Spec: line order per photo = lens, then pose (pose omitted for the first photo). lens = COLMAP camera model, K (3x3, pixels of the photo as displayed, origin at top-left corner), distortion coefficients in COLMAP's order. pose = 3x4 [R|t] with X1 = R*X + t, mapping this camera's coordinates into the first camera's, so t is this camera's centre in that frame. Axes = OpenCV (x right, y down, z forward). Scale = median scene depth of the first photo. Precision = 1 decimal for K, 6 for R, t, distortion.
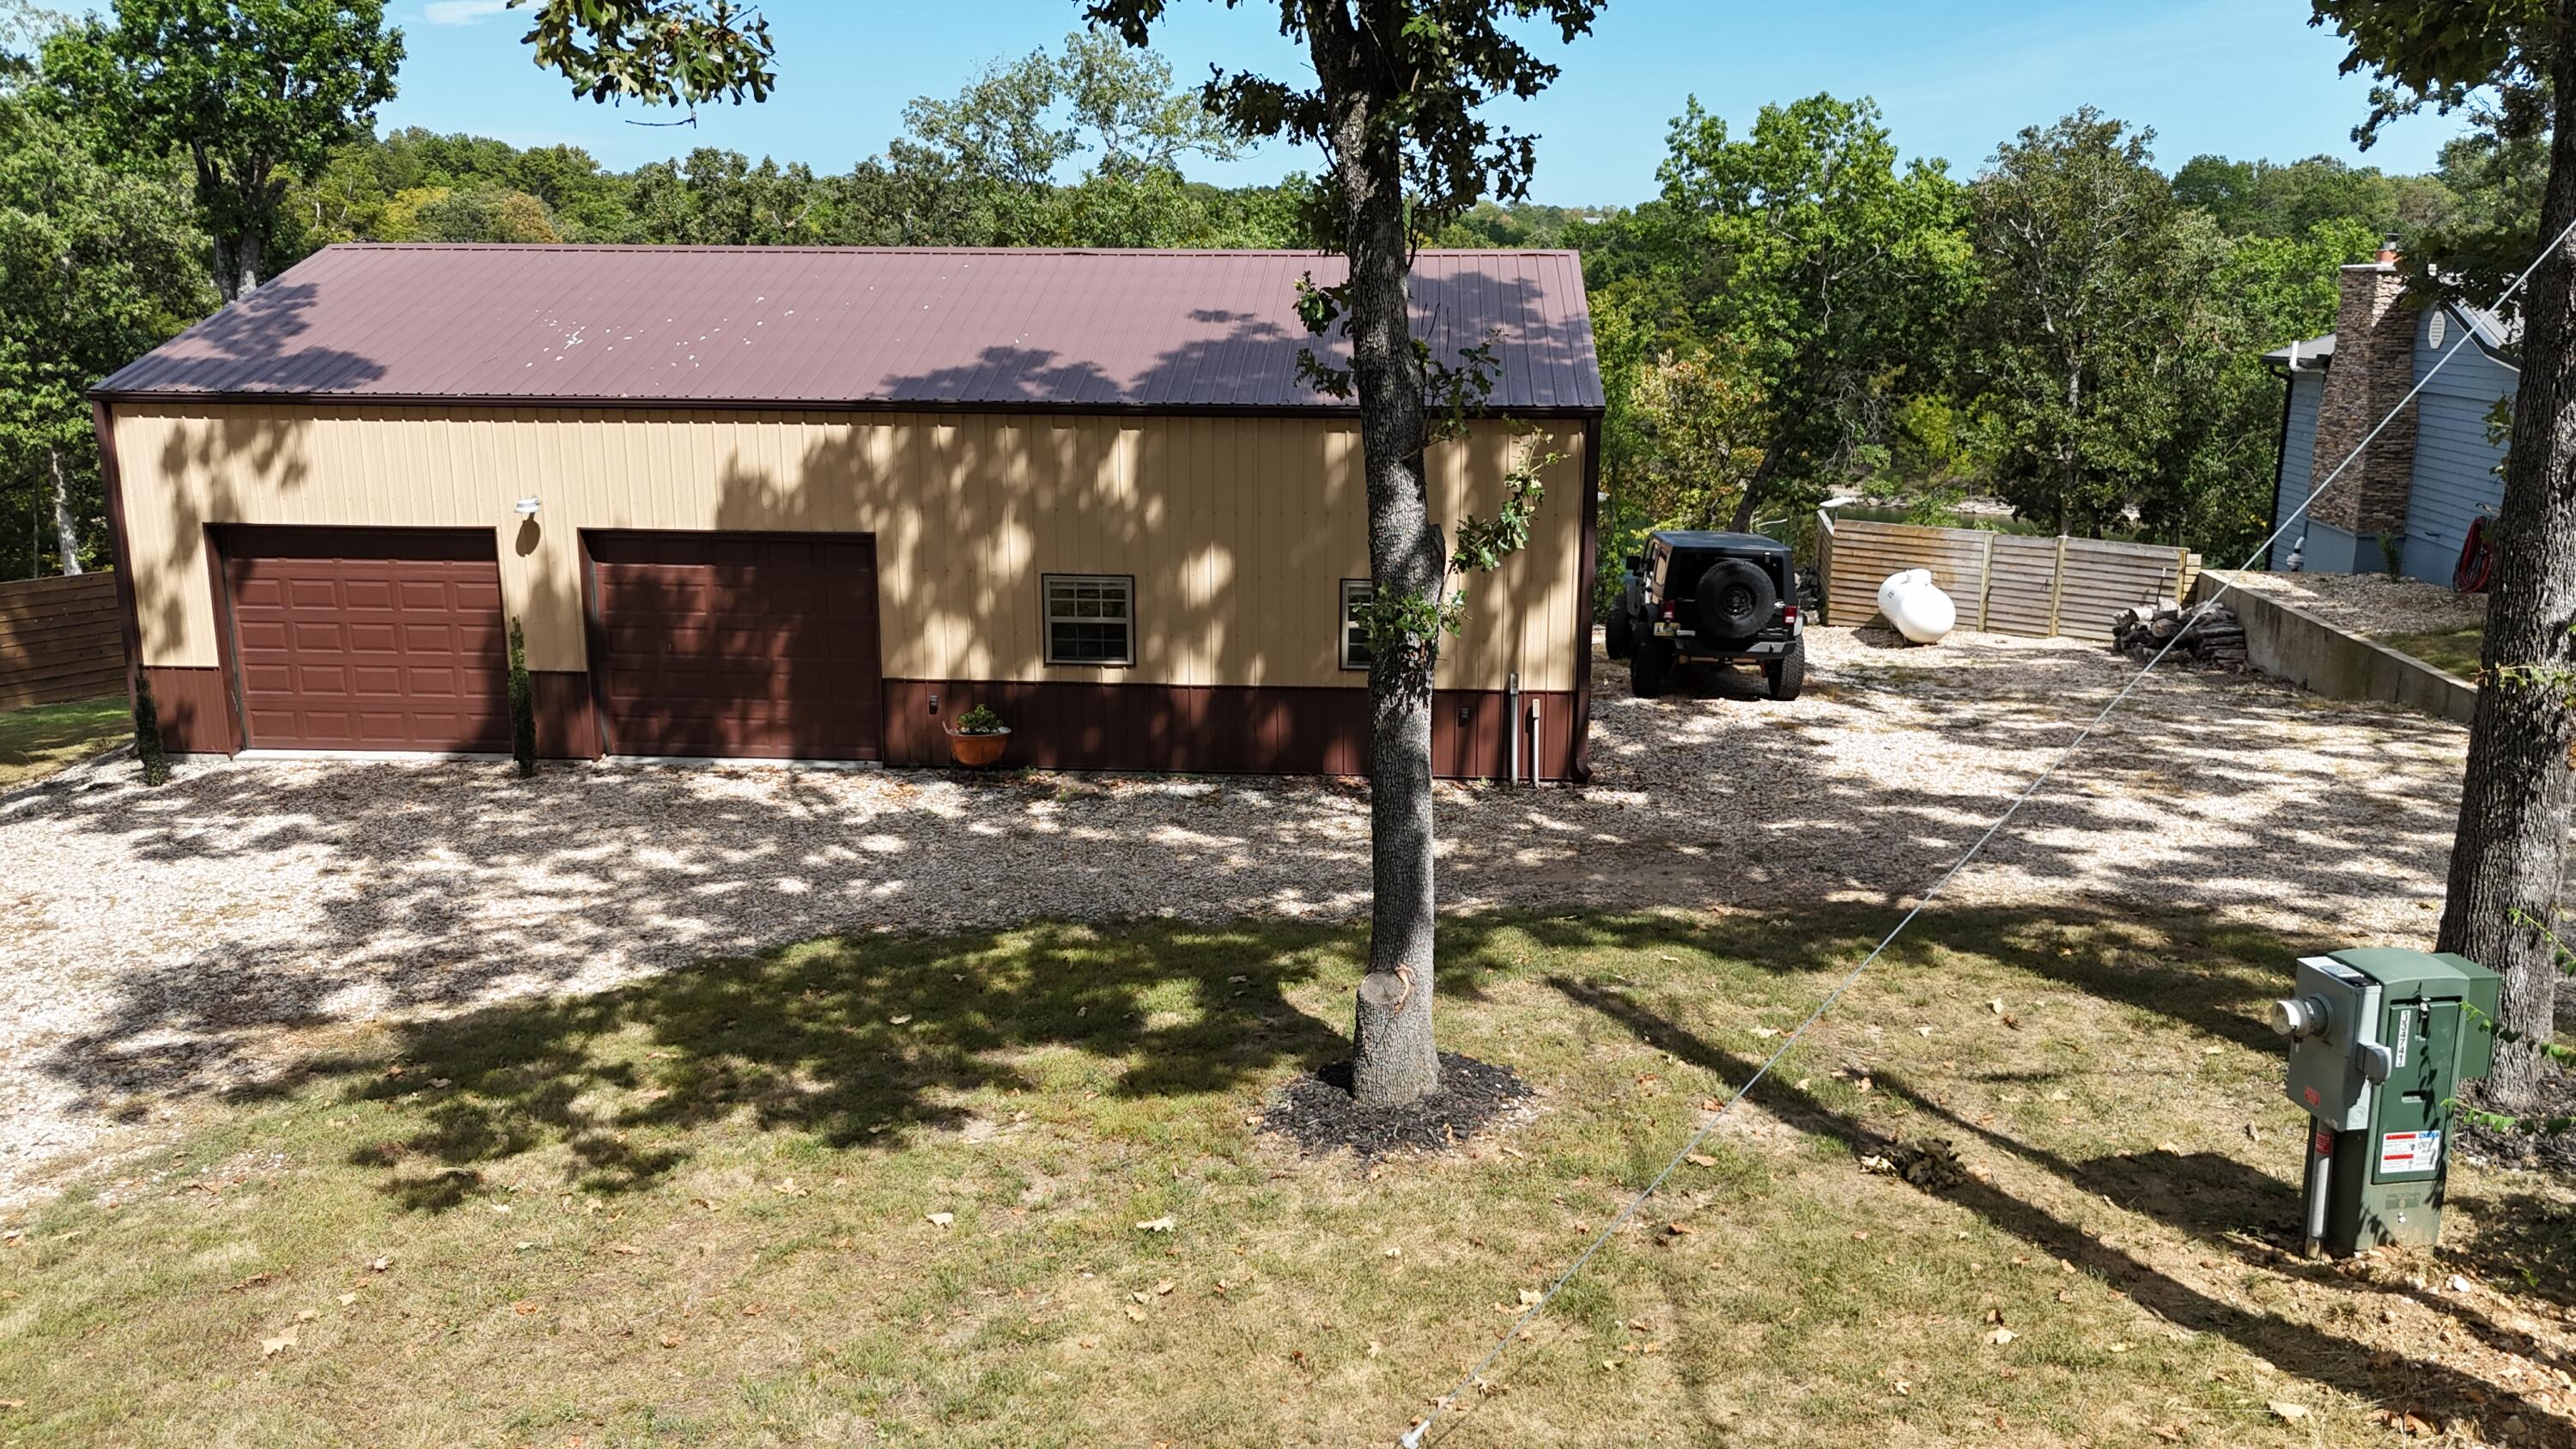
lens RADIAL K [[1898.6, 0, 1299.4], [0, 1898.6, 731.3], [0, 0, 1]] dist [0.055320, -0.051414]
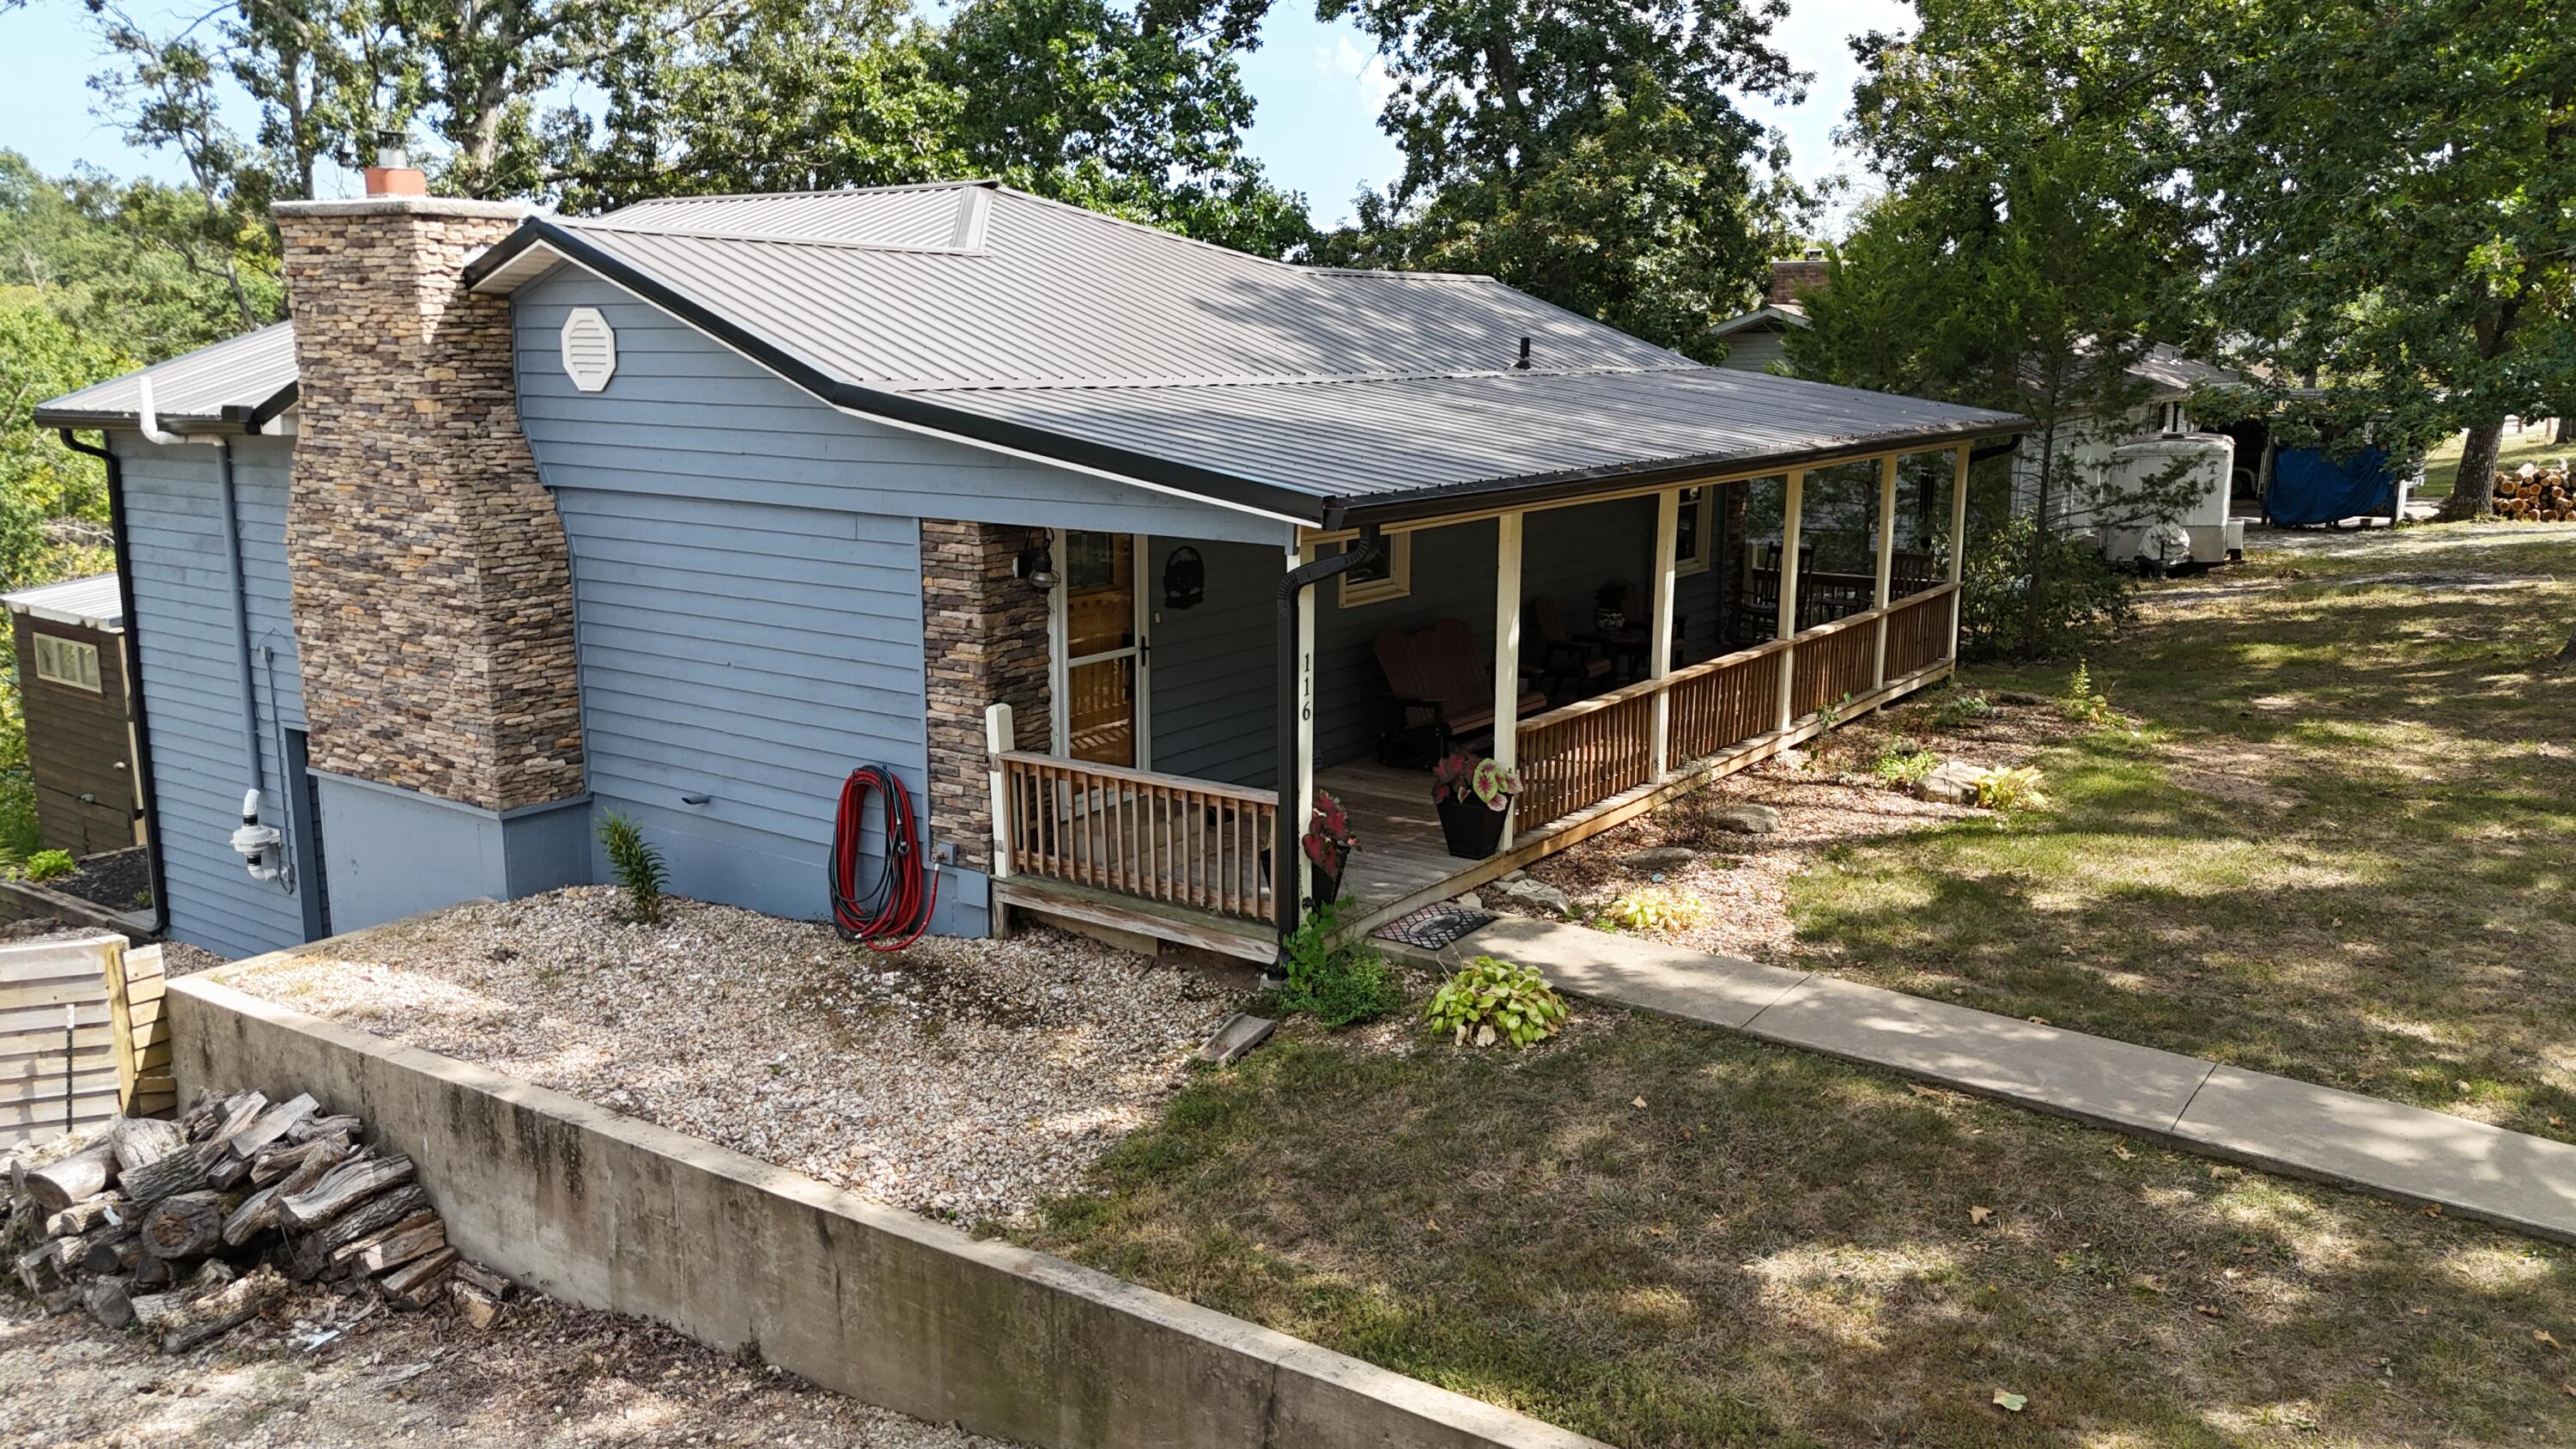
lens RADIAL K [[1898.6, 0, 1293.2], [0, 1898.6, 727.8], [0, 0, 1]] dist [0.055320, -0.051414]
pose [[0.407758, -0.182205, 0.894726, 0.411216], [0.197371, 0.974310, 0.108462, -0.232347], [-0.891503, 0.132367, 0.433245, 1.125670]]
